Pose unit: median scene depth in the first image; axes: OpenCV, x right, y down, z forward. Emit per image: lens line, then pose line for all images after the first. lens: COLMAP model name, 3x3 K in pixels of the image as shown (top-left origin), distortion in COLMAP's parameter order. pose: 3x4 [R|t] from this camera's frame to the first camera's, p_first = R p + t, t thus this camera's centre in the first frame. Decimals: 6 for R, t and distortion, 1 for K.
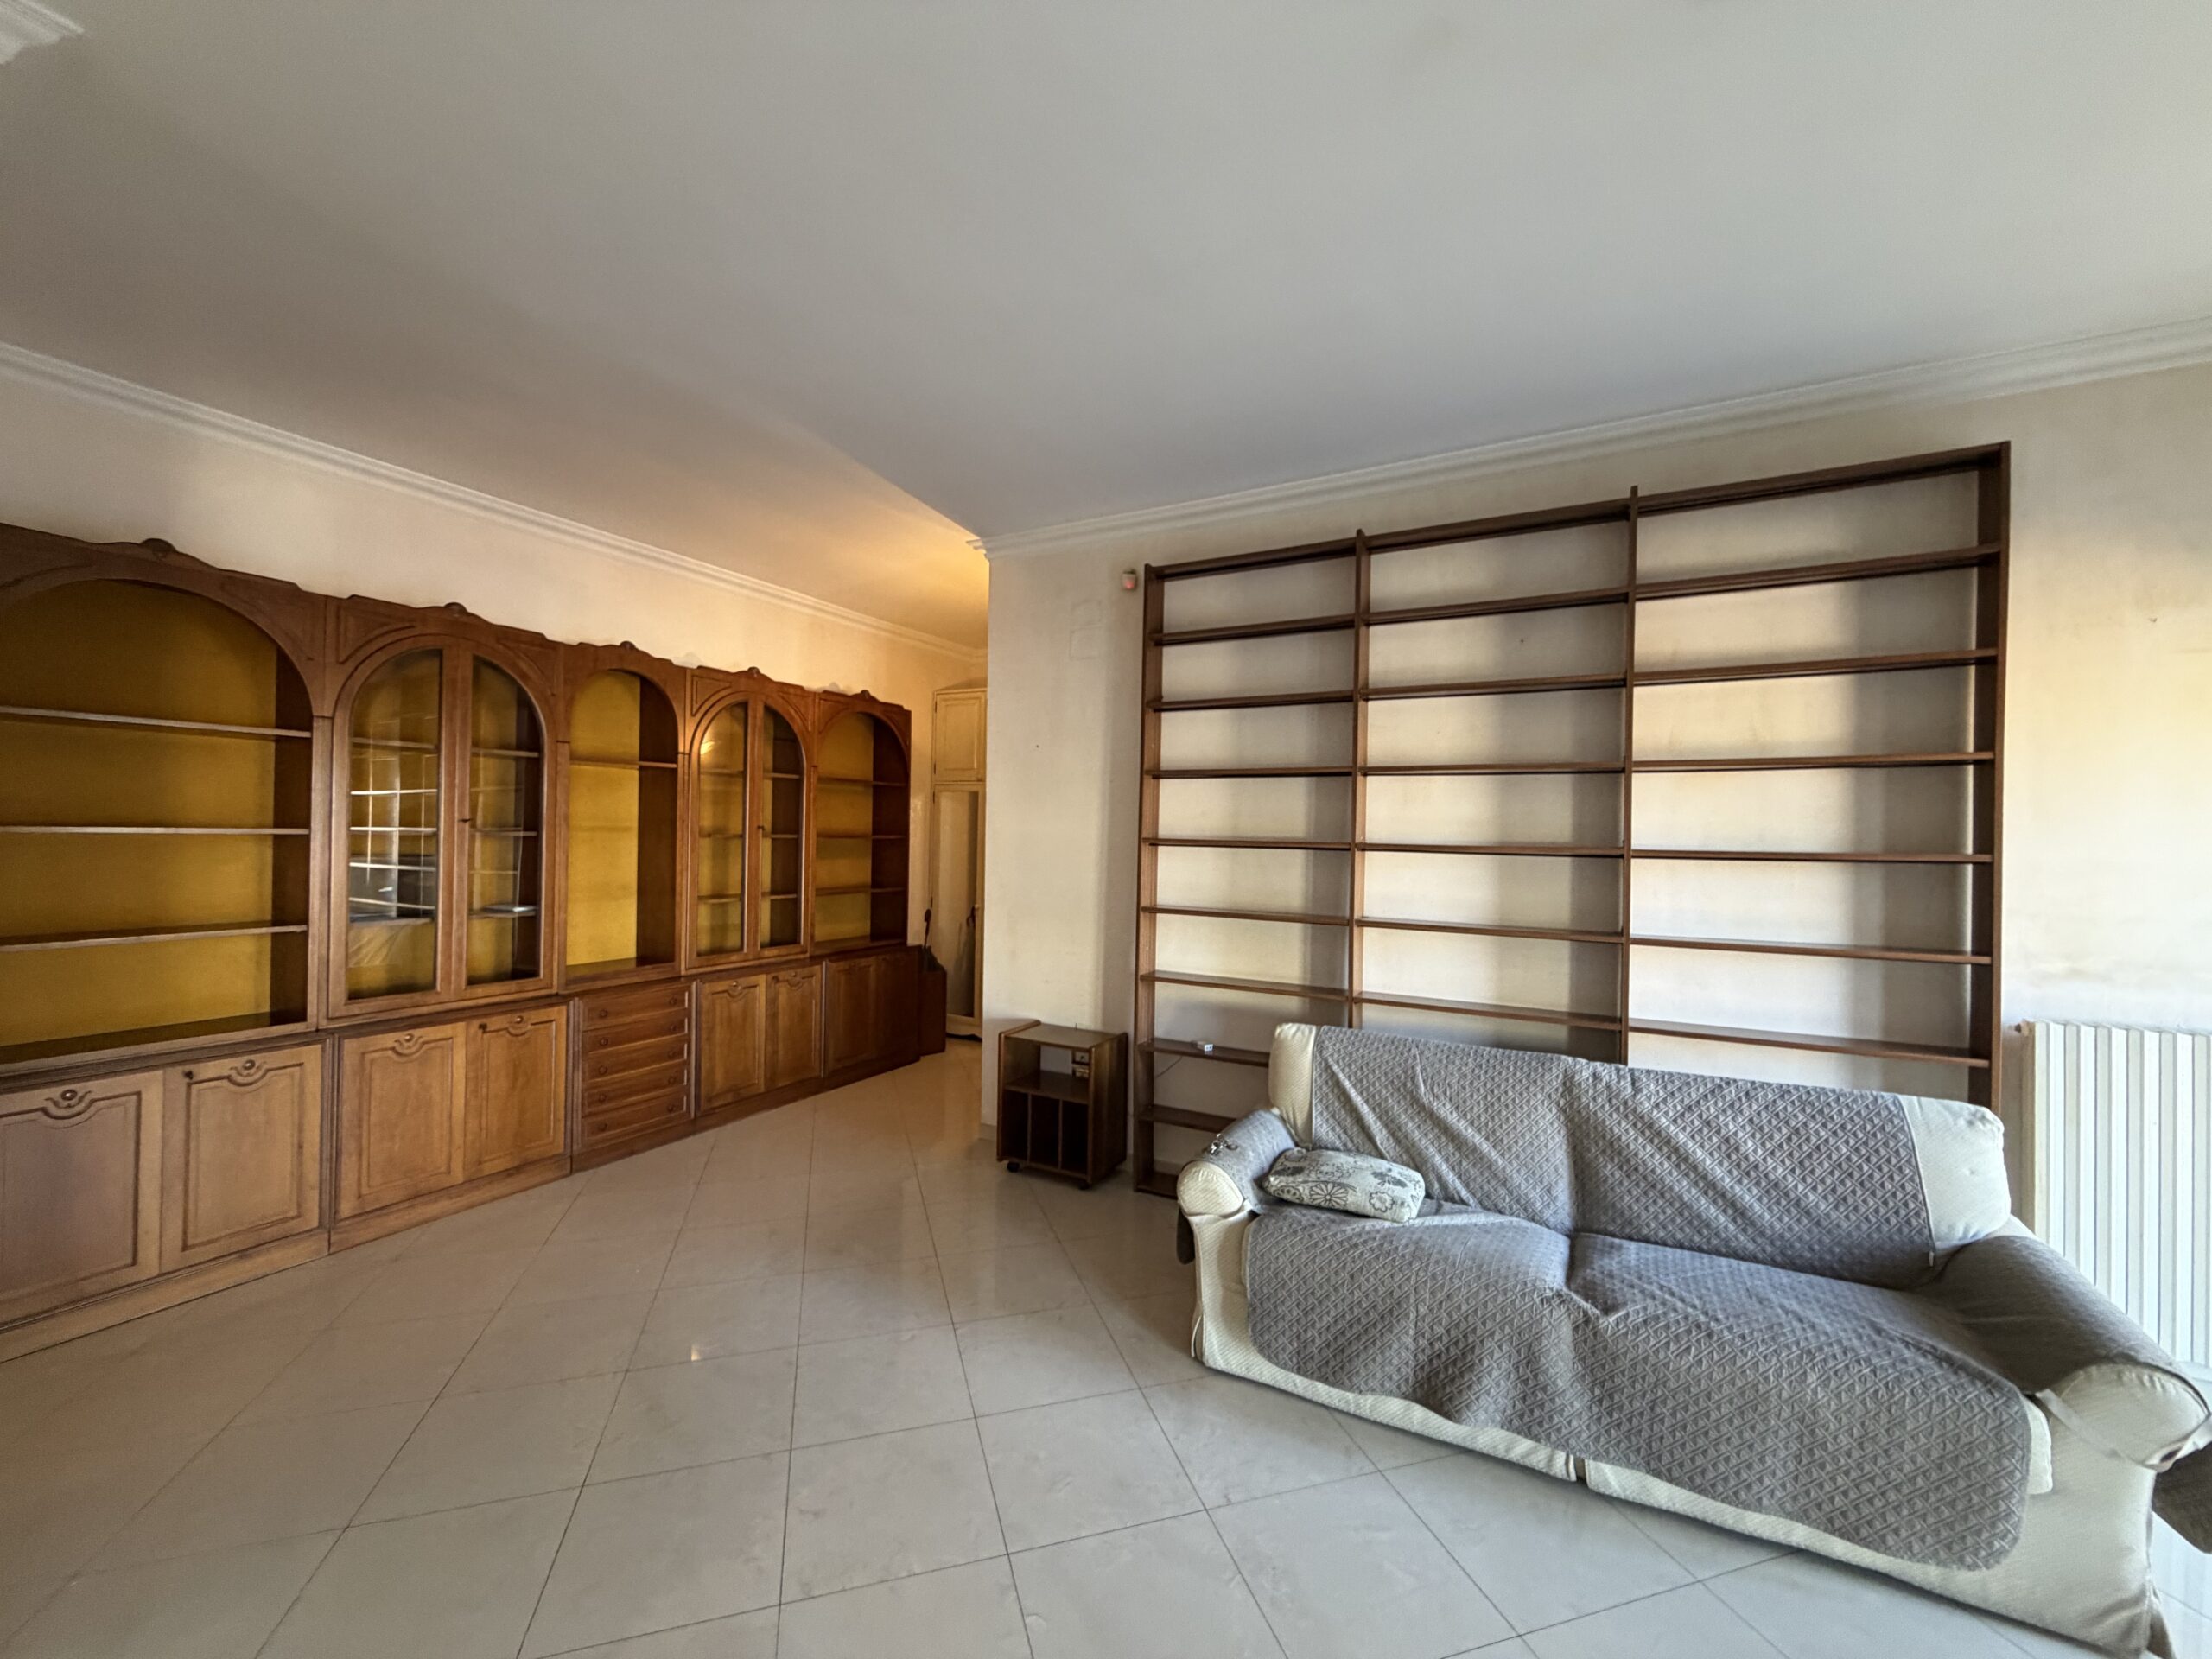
lens RADIAL K [[883.5, 0, 1098.6], [0, 883.5, 832.0], [0, 0, 1]] dist [-0.001006, 0.000100]
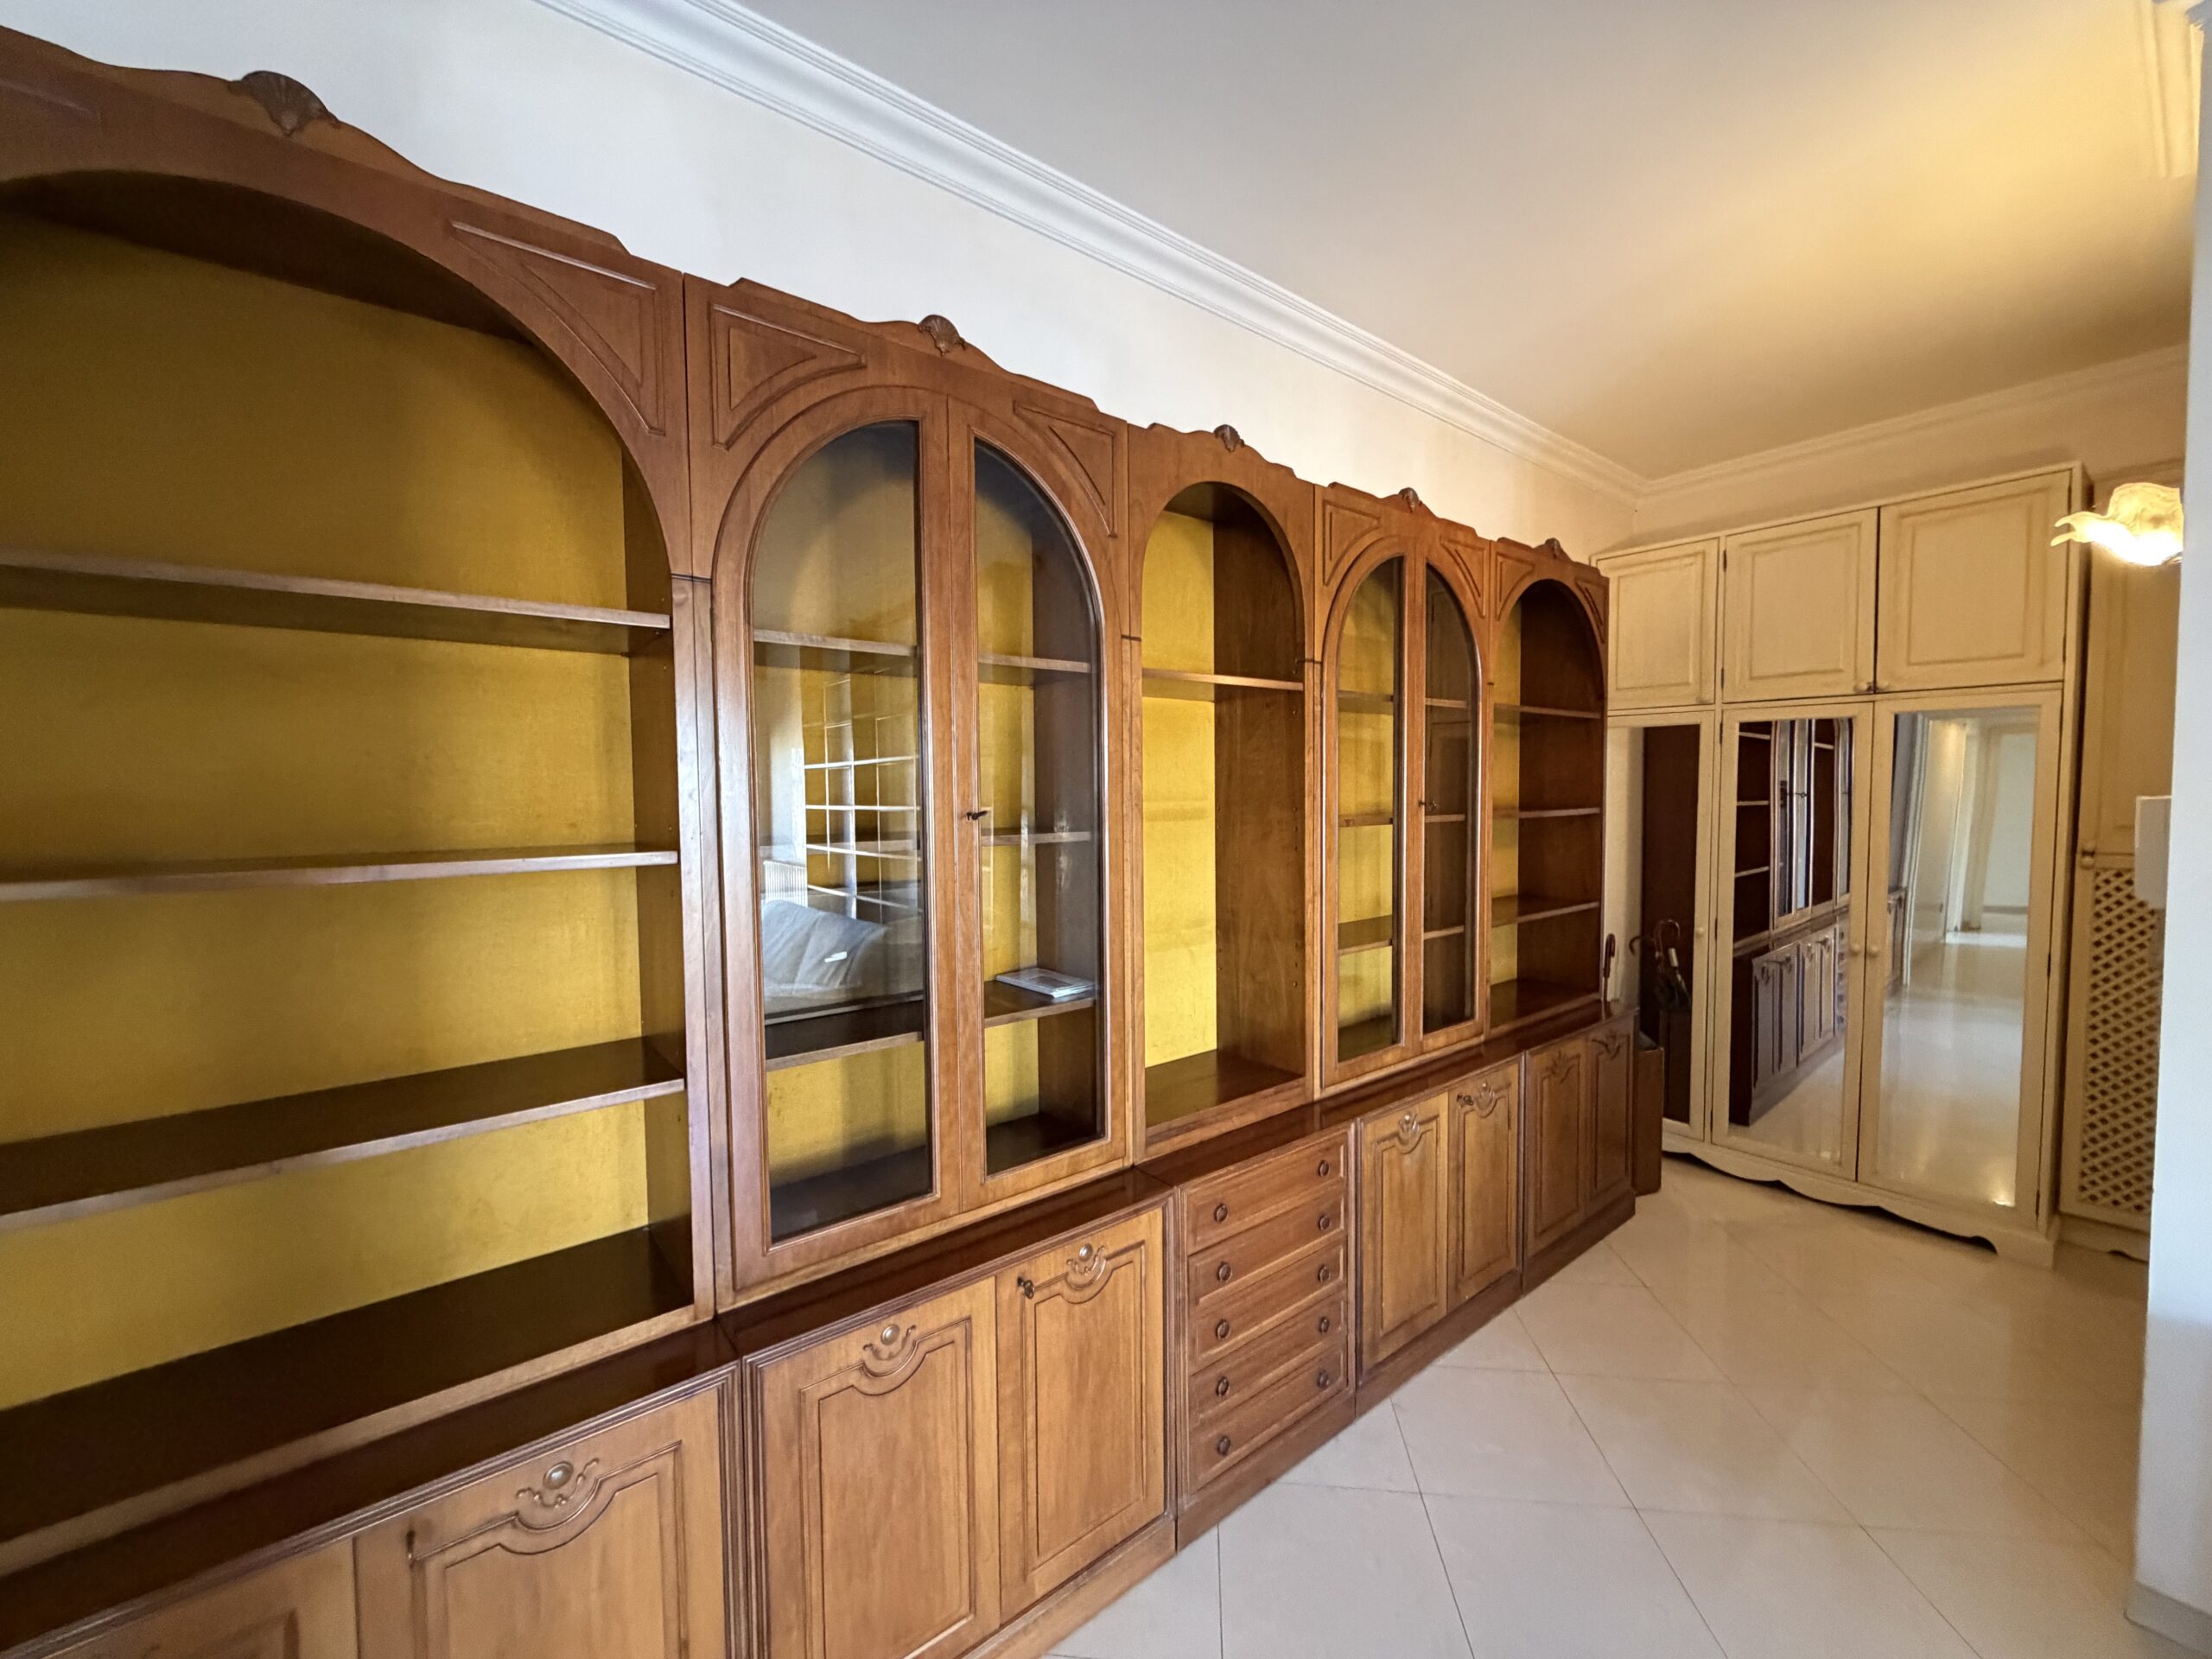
lens RADIAL K [[883.5, 0, 1097.1], [0, 883.5, 829.6], [0, 0, 1]] dist [-0.001006, 0.000100]
pose [[0.919389, -0.007361, -0.393280, -0.451517], [0.026292, 0.998739, 0.042770, -0.021470], [0.392469, -0.049663, 0.918424, 0.572864]]
